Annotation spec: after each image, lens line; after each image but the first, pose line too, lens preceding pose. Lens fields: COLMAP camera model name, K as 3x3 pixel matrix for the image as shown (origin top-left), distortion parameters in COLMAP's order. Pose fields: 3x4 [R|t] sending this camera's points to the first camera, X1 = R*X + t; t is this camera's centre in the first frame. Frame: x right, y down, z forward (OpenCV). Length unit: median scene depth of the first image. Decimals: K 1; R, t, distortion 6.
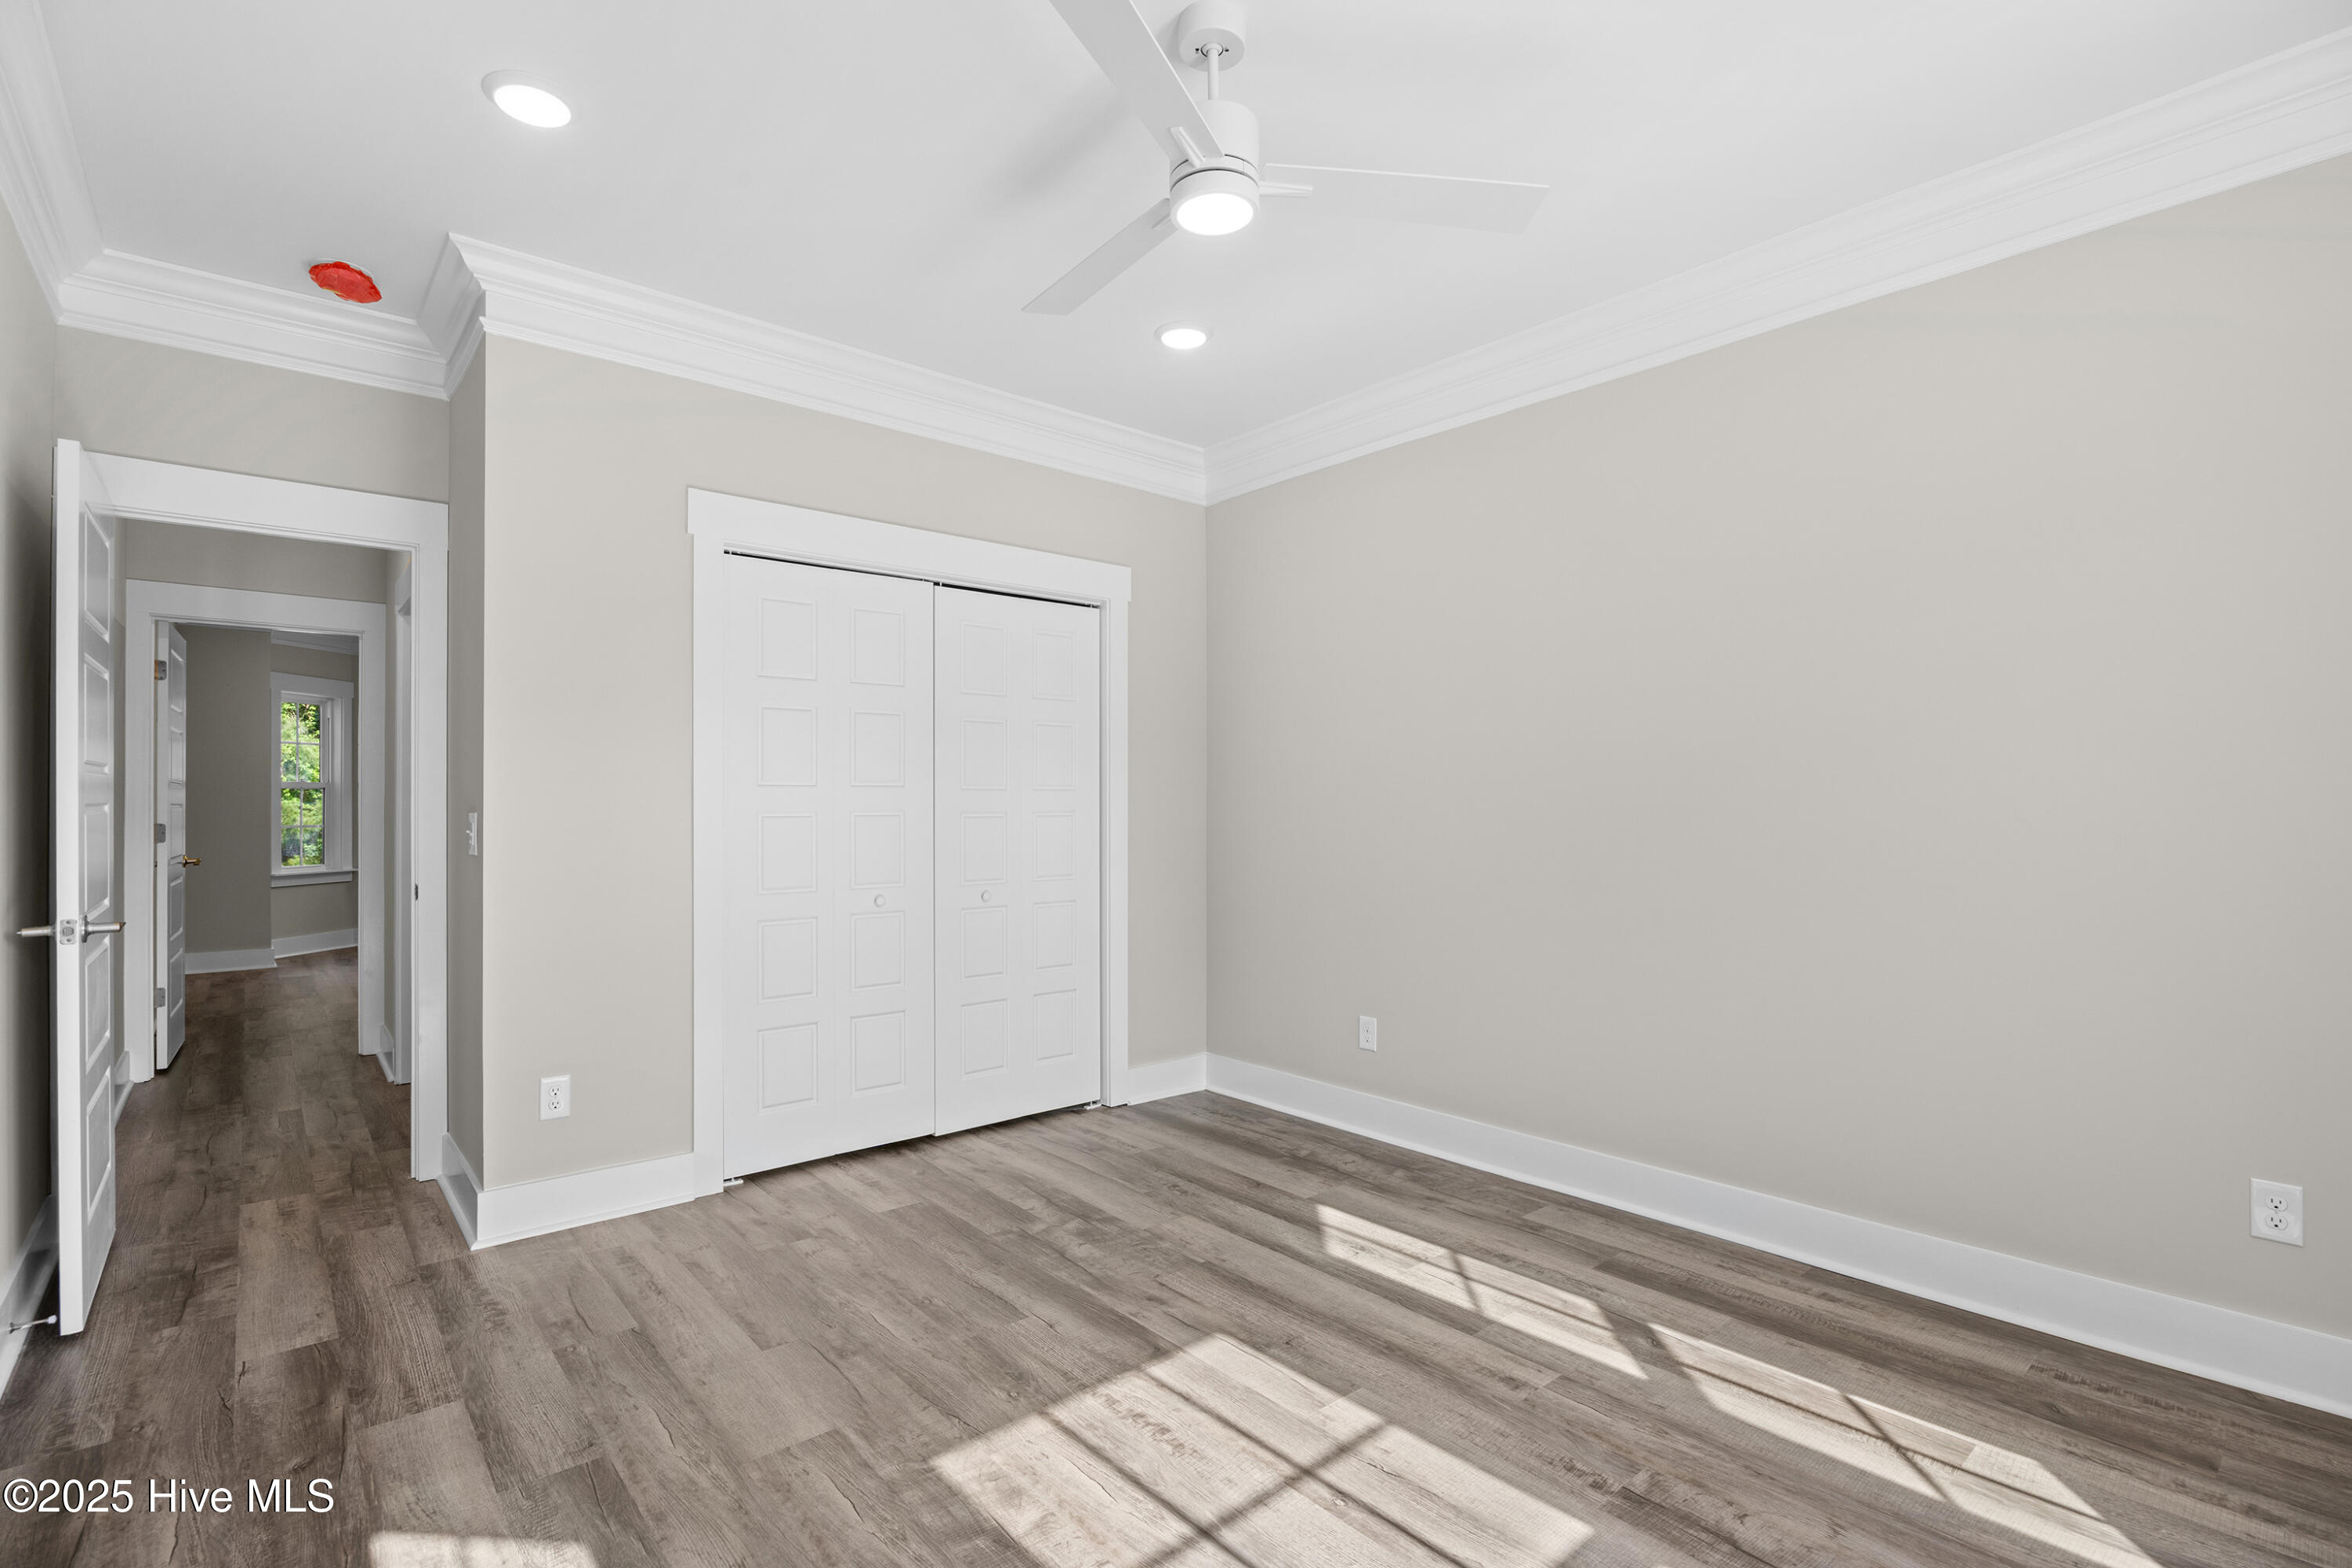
lens RADIAL K [[1101.7, 0, 1174.6], [0, 1101.7, 814.2], [0, 0, 1]] dist [-0.001786, -0.000698]
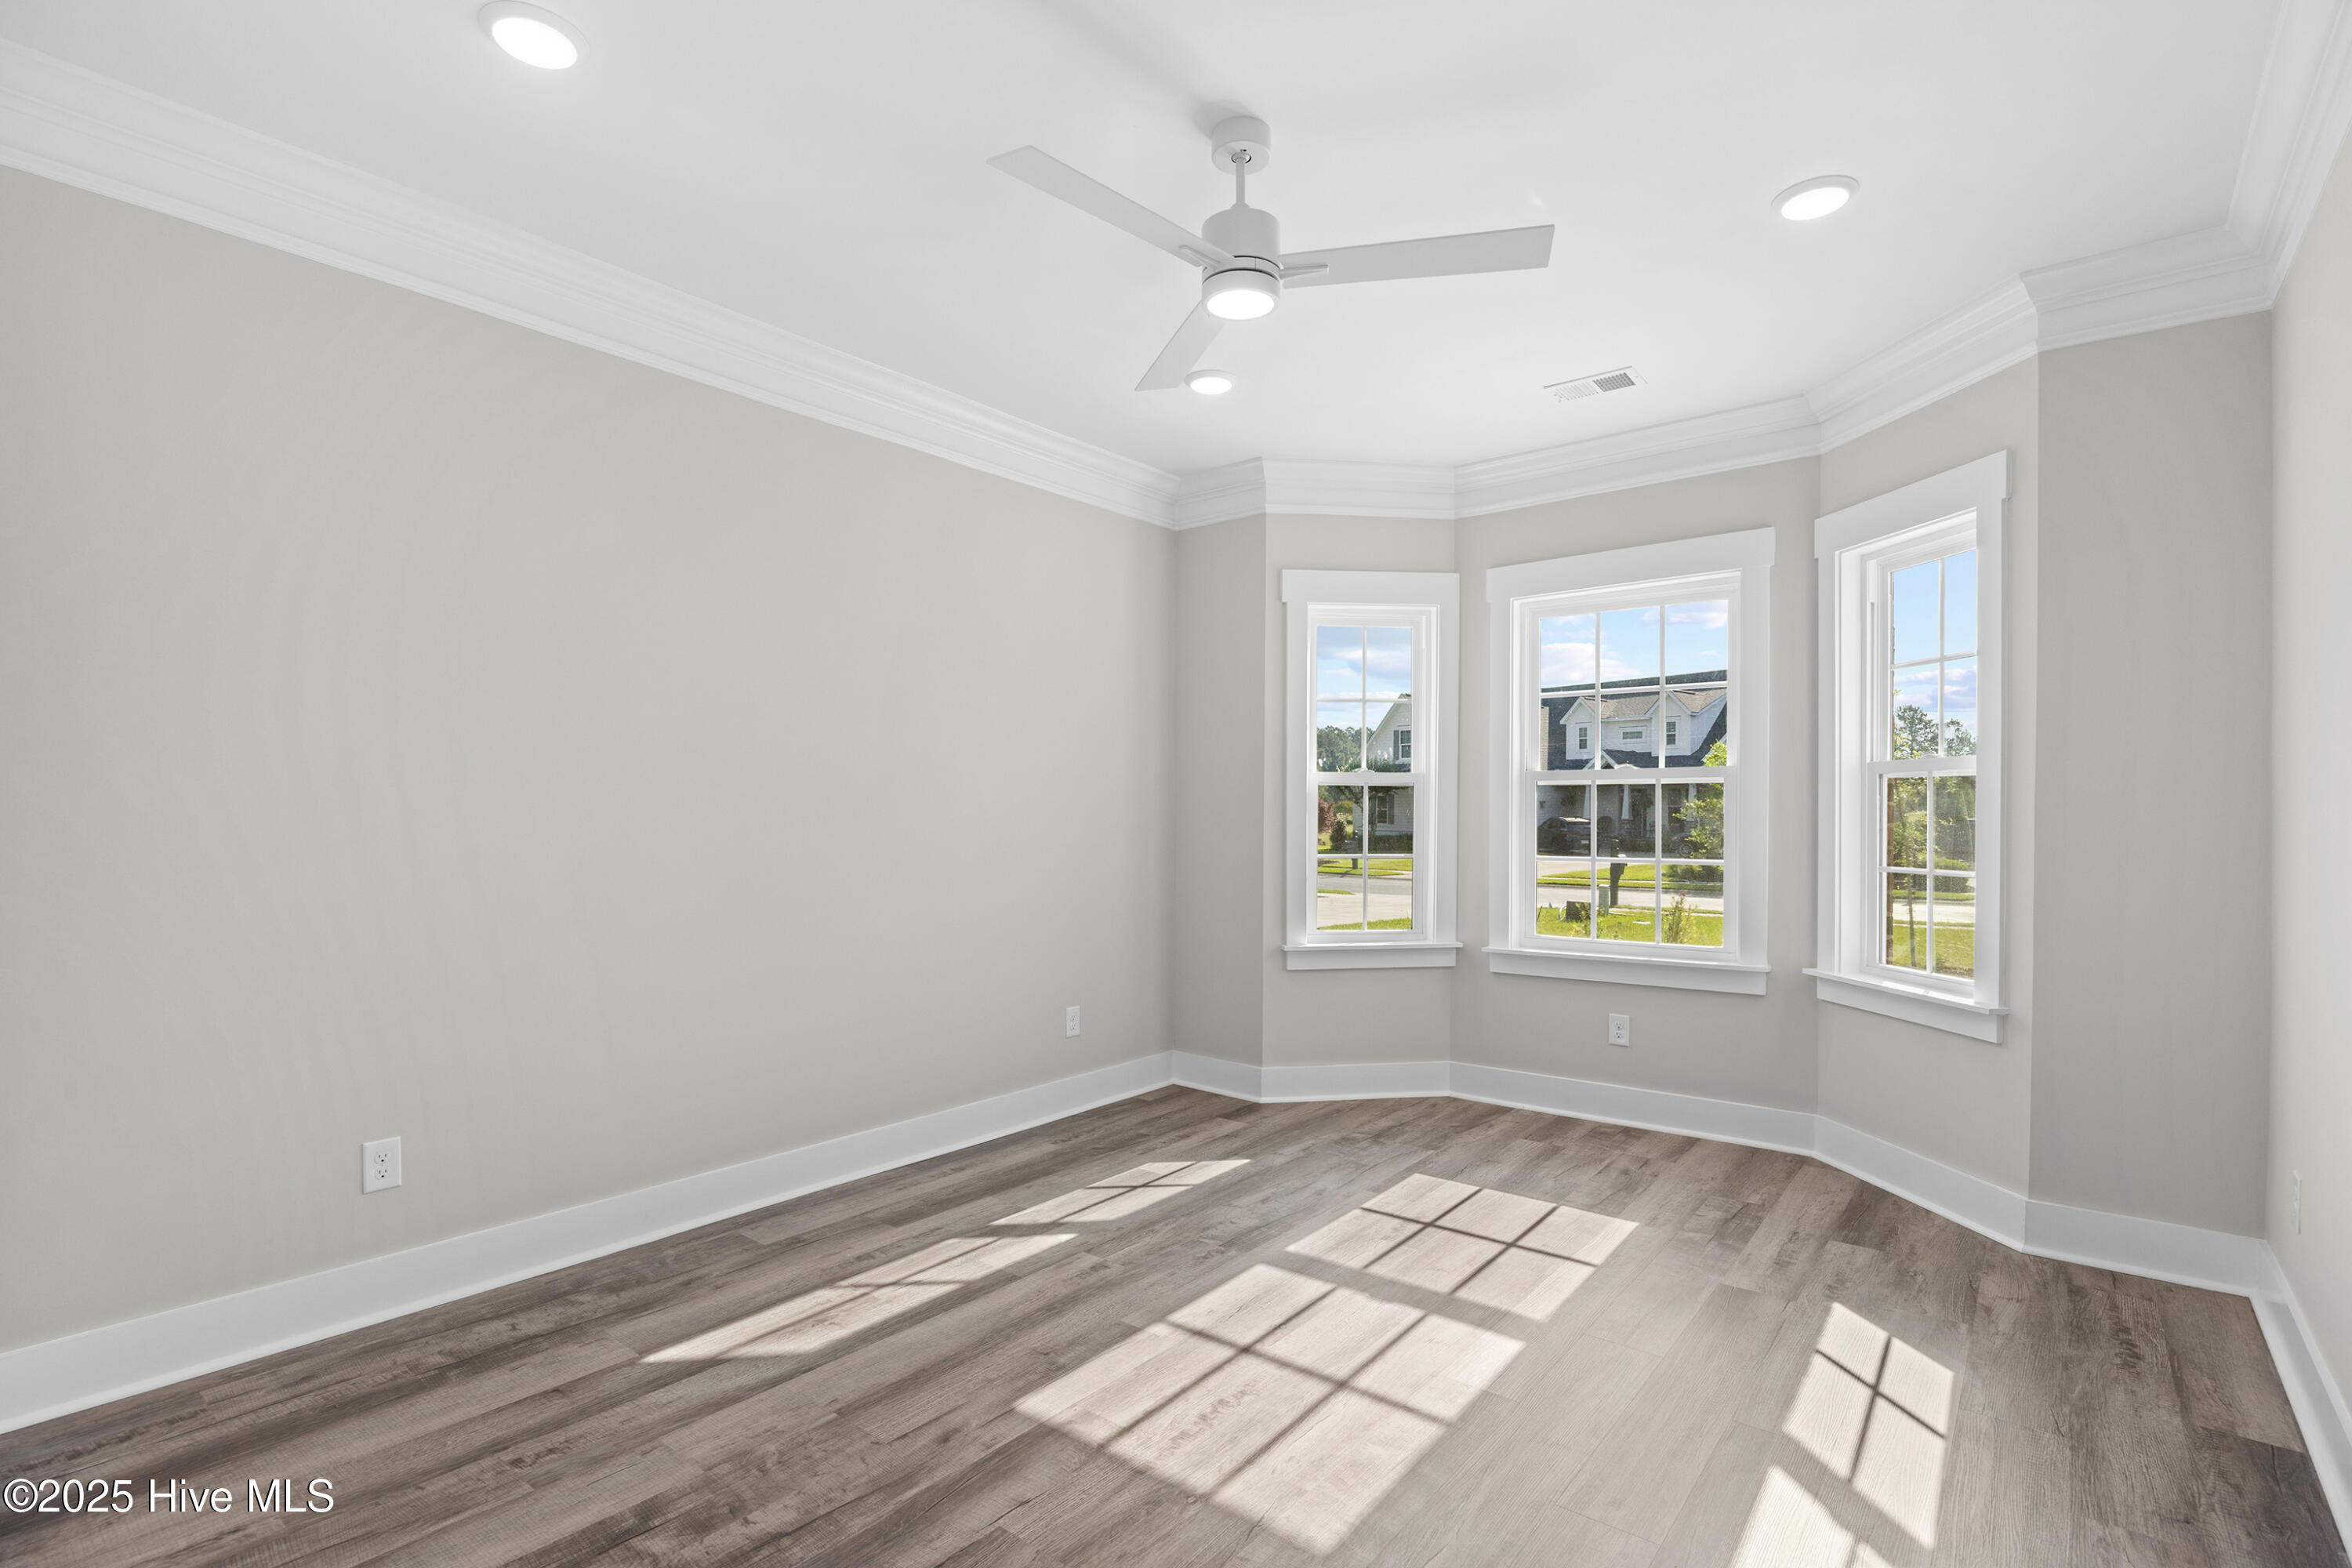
lens RADIAL K [[1078.1, 0, 1217.4], [0, 1078.1, 793.3], [0, 0, 1]] dist [-0.001766, -0.000319]
pose [[-0.209769, 0.027485, 0.977365, -0.767782], [0.002531, 0.999617, -0.027568, 0.001081], [-0.977748, -0.003309, -0.209758, 0.904883]]
